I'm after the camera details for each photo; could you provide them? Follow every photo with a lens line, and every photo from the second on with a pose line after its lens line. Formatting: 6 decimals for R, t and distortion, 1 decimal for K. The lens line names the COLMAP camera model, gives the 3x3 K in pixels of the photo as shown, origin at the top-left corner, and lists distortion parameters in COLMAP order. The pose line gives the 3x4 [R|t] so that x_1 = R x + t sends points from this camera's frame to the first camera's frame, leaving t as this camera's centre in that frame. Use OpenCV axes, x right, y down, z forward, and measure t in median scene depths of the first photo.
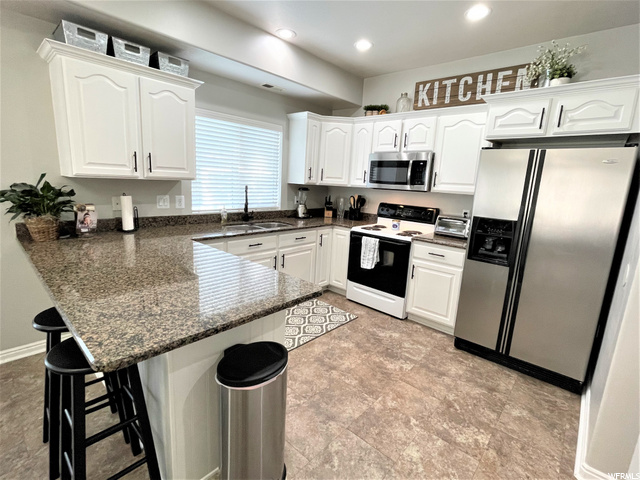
lens RADIAL K [[314.6, 0, 312.3], [0, 314.6, 240.9], [0, 0, 1]] dist [-0.022686, 0.013172]
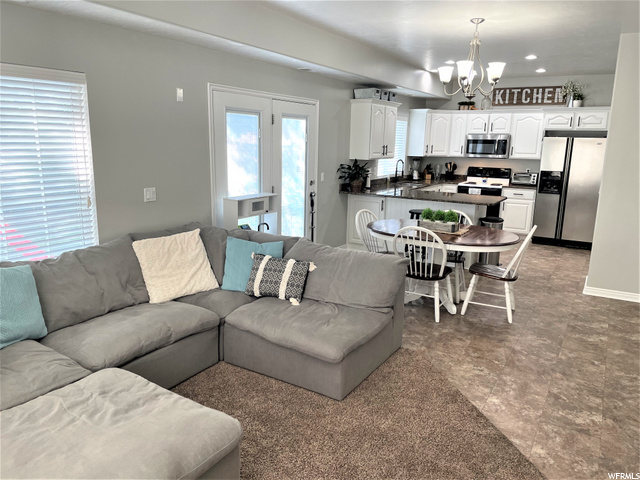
lens RADIAL K [[484.3, 0, 321.6], [0, 484.3, 240.6], [0, 0, 1]] dist [0.088980, -0.111978]
pose [[0.978875, -0.069146, 0.192413, -1.108311], [0.065467, 0.997531, 0.025421, 0.144533], [-0.193695, -0.012287, 0.980985, -1.341117]]
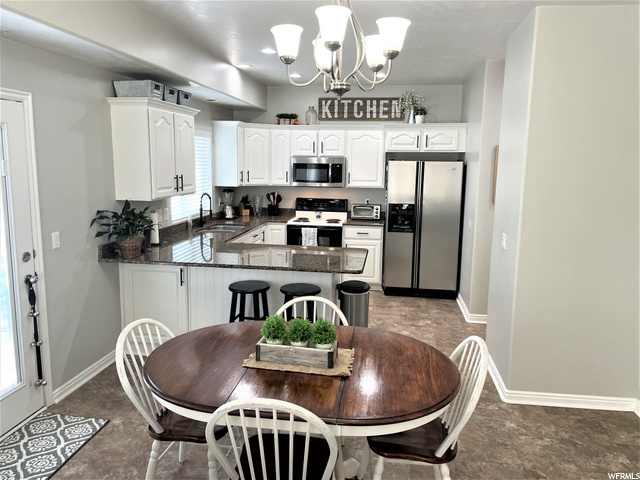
lens RADIAL K [[484.3, 0, 321.6], [0, 484.3, 240.6], [0, 0, 1]] dist [0.088980, -0.111978]
pose [[0.826848, -0.128923, 0.547450, -0.823601], [0.134789, 0.990430, 0.029662, -0.011131], [-0.546035, 0.049264, 0.836312, -0.606977]]
